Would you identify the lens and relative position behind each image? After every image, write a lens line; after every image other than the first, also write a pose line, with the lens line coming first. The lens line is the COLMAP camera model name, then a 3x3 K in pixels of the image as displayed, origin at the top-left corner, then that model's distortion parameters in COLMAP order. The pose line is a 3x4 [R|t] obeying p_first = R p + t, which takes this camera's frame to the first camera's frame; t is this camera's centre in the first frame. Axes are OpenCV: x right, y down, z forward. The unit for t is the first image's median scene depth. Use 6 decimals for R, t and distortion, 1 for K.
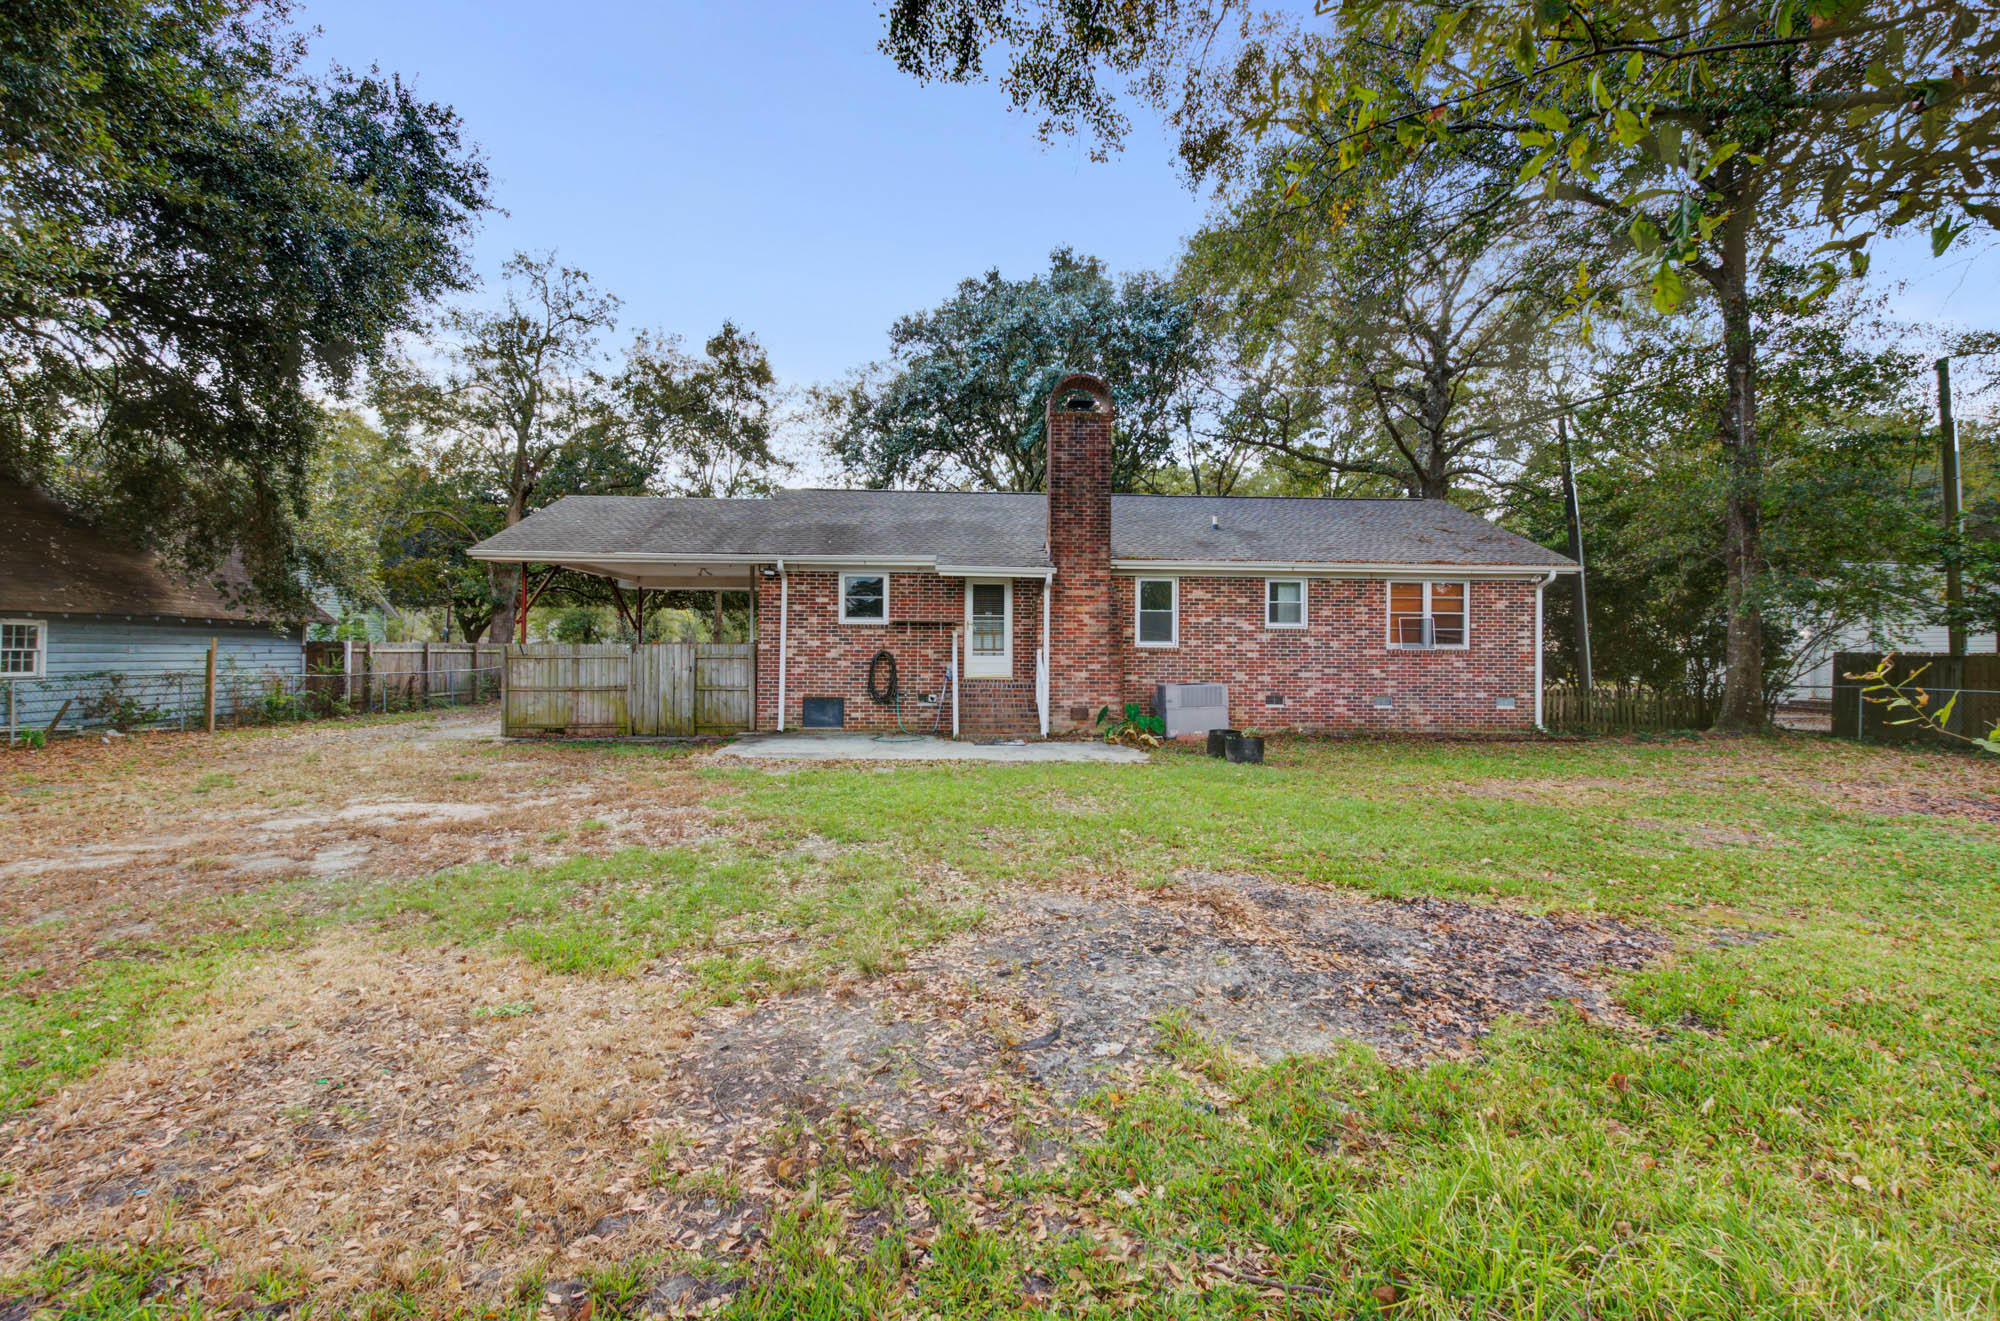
lens RADIAL K [[897.2, 0, 1005.3], [0, 897.2, 661.4], [0, 0, 1]] dist [0.006954, -0.006574]
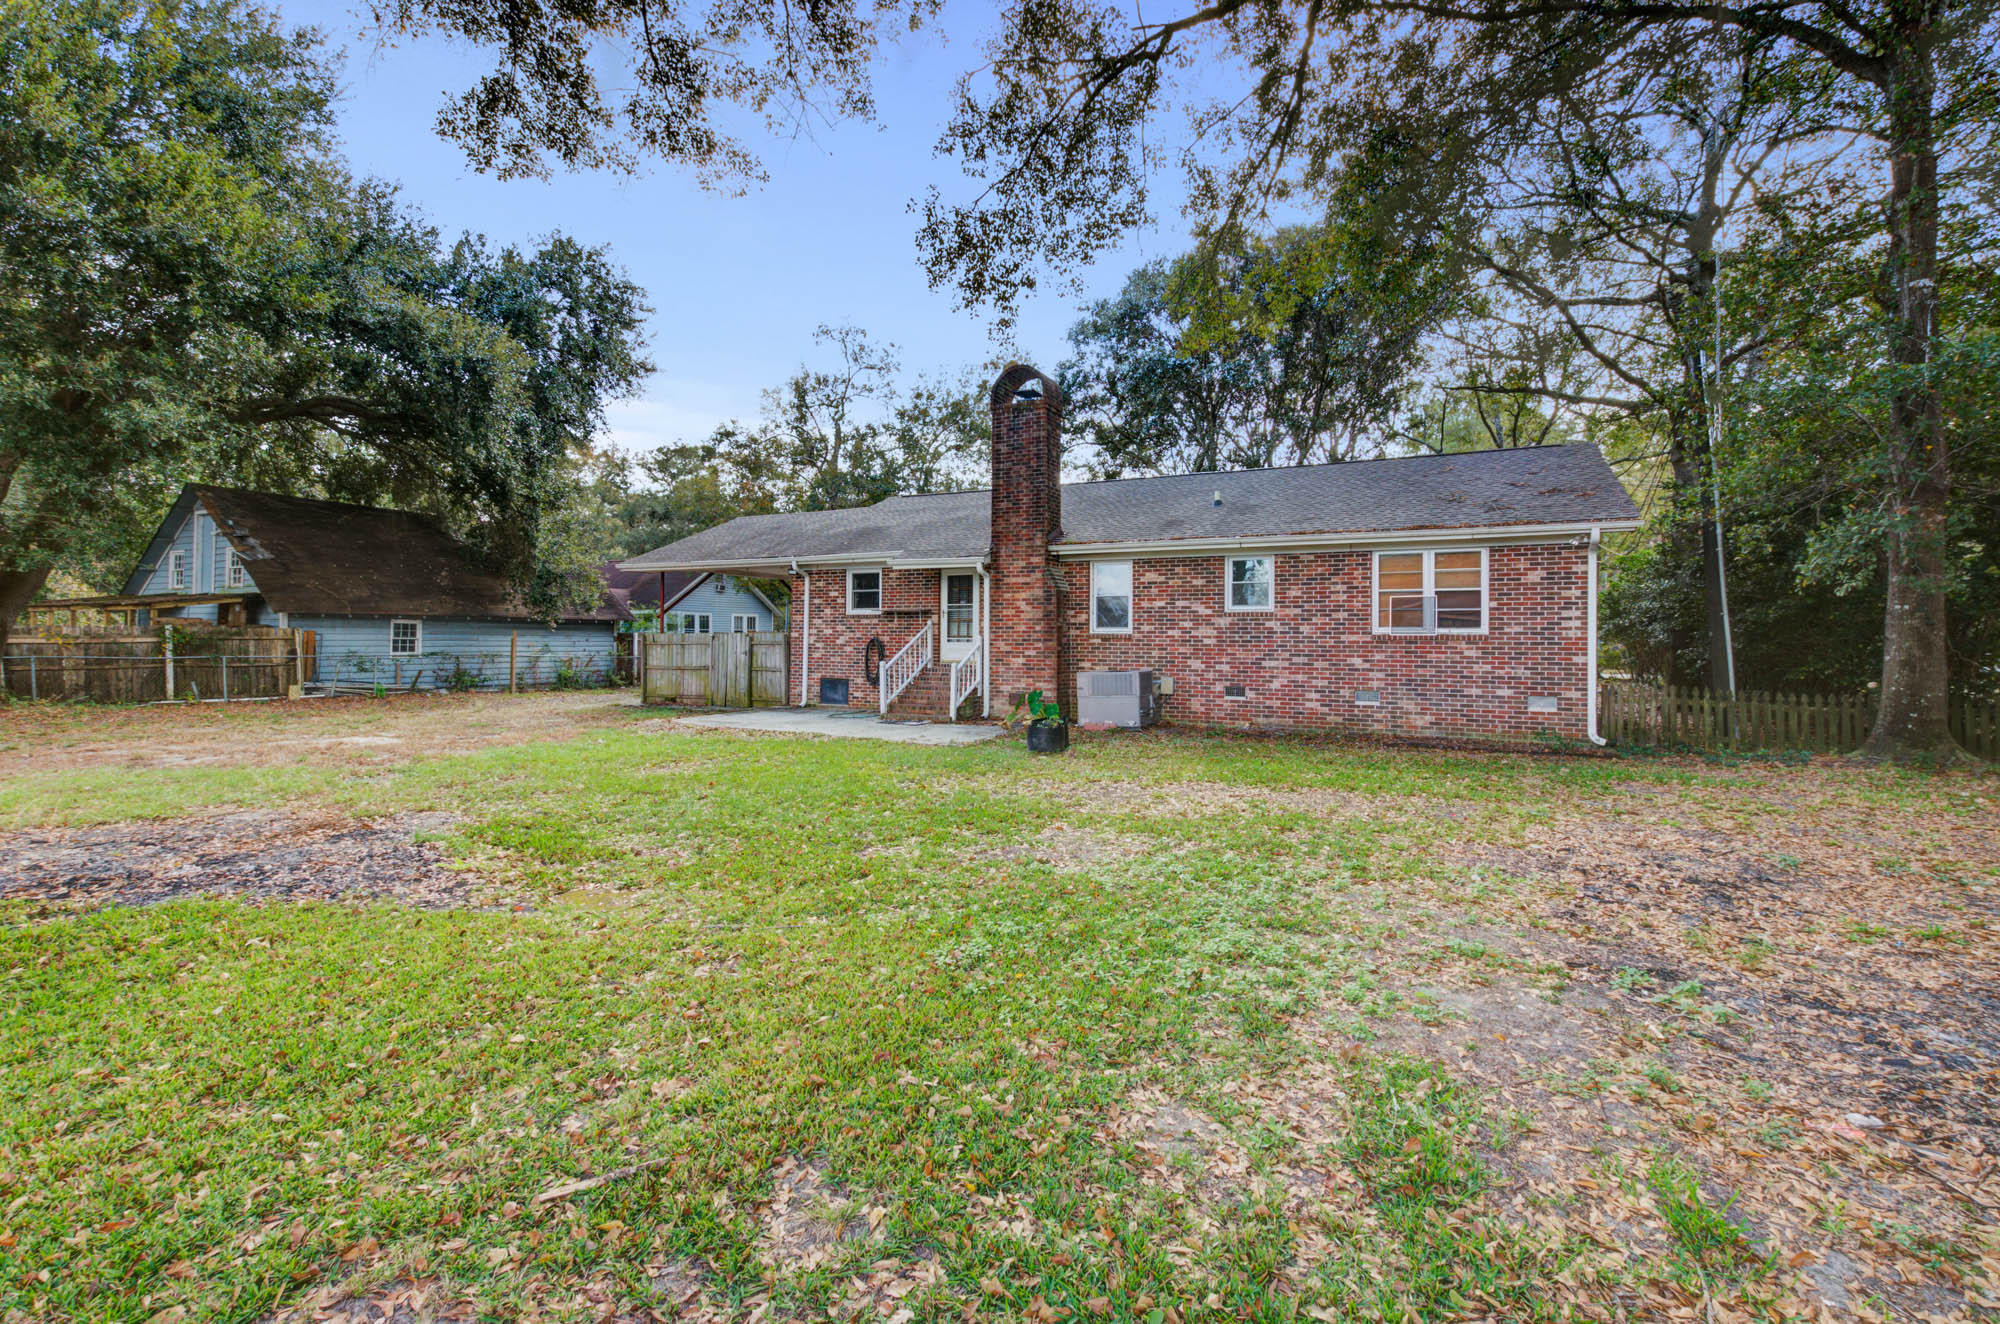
lens RADIAL K [[897.2, 0, 1006.1], [0, 897.2, 644.2], [0, 0, 1]] dist [0.006954, -0.006574]
pose [[0.870190, 0.000593, -0.492716, 0.546775], [-0.006579, 0.999924, -0.010416, 0.006550], [0.492673, 0.012305, 0.870128, 0.105824]]
